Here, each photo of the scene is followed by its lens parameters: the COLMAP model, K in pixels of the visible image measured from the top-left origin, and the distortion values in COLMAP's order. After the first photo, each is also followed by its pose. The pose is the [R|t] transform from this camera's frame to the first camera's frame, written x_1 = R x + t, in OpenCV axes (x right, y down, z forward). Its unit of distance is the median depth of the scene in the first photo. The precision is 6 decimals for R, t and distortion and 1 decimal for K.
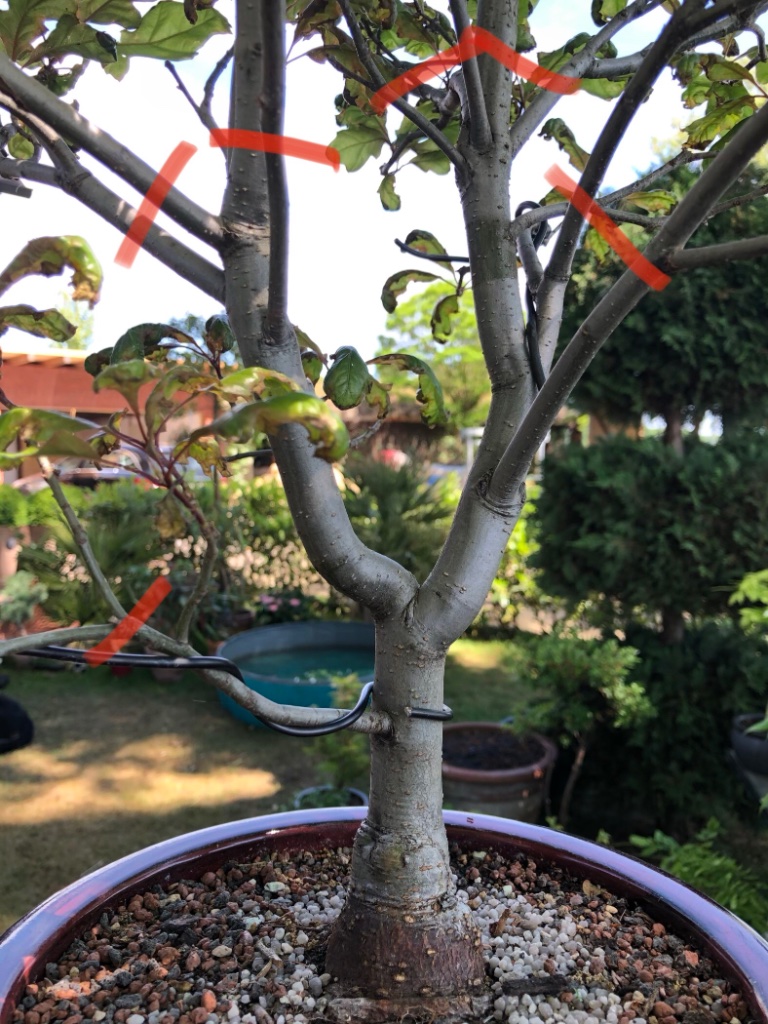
lens RADIAL K [[842.9, 0, 384.0], [0, 842.9, 512.0], [0, 0, 1]] dist [-0.010019, 0.004151]
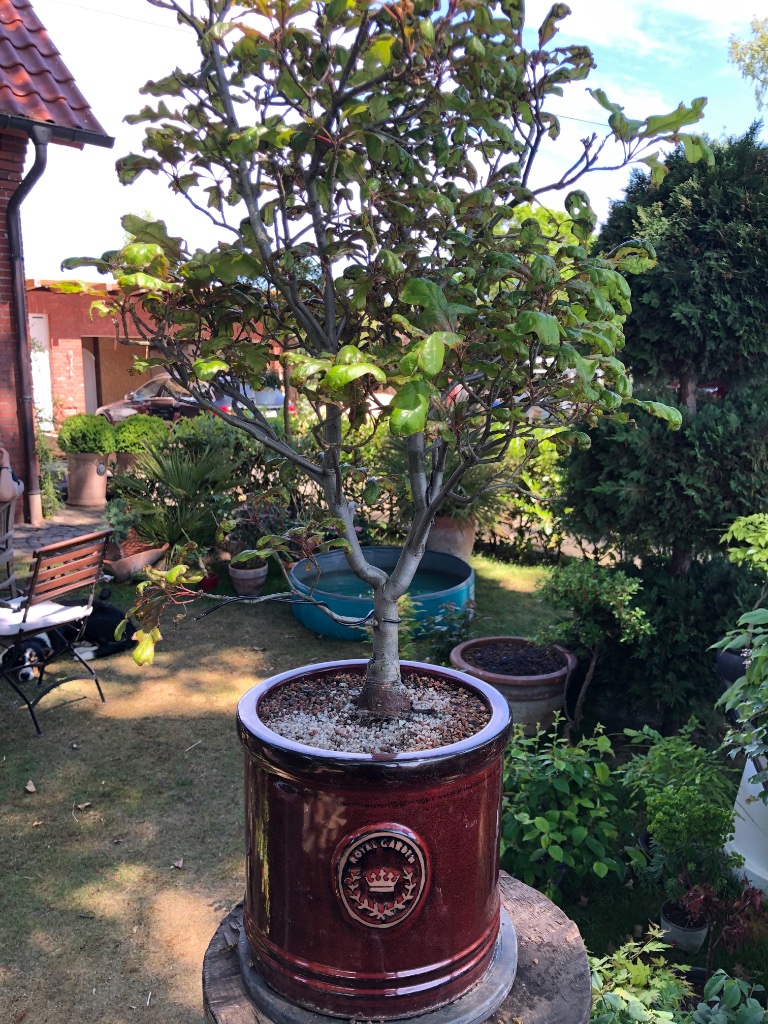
lens RADIAL K [[820.9, 0, 384.0], [0, 820.9, 512.0], [0, 0, 1]] dist [0.000231, -0.004410]
pose [[0.997097, 0.011884, -0.075208, 0.021855], [-0.004765, 0.995548, 0.094140, -0.037686], [0.075992, -0.093508, 0.992714, -0.167420]]
